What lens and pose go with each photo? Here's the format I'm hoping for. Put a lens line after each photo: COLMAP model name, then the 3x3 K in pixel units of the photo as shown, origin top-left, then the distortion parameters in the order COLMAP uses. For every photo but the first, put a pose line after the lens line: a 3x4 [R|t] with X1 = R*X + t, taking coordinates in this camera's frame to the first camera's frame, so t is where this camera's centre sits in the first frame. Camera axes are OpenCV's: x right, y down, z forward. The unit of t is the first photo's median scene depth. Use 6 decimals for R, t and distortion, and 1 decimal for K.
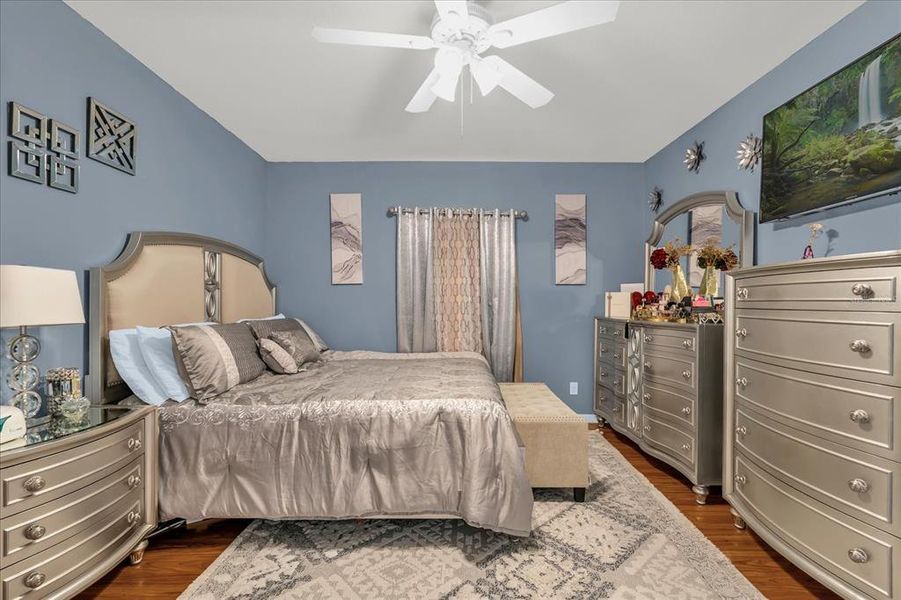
lens RADIAL K [[405.1, 0, 451.0], [0, 405.1, 302.4], [0, 0, 1]] dist [-0.003626, 0.000402]
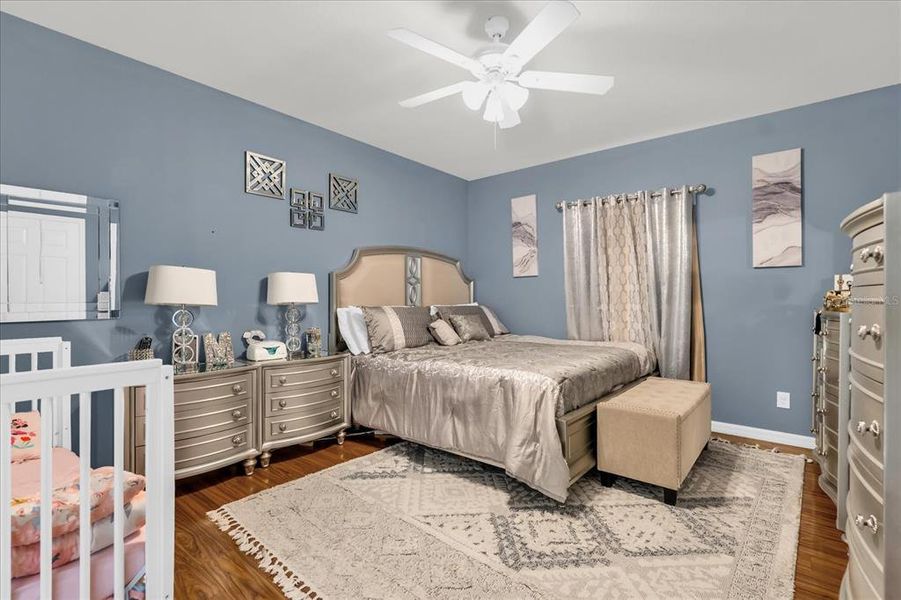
lens RADIAL K [[405.1, 0, 445.3], [0, 405.1, 299.8], [0, 0, 1]] dist [-0.003626, 0.000402]
pose [[0.773227, 0.000705, -0.634129, 0.573946], [0.003439, 0.999980, 0.005305, 0.025842], [0.634120, -0.006283, 0.773209, -0.031780]]
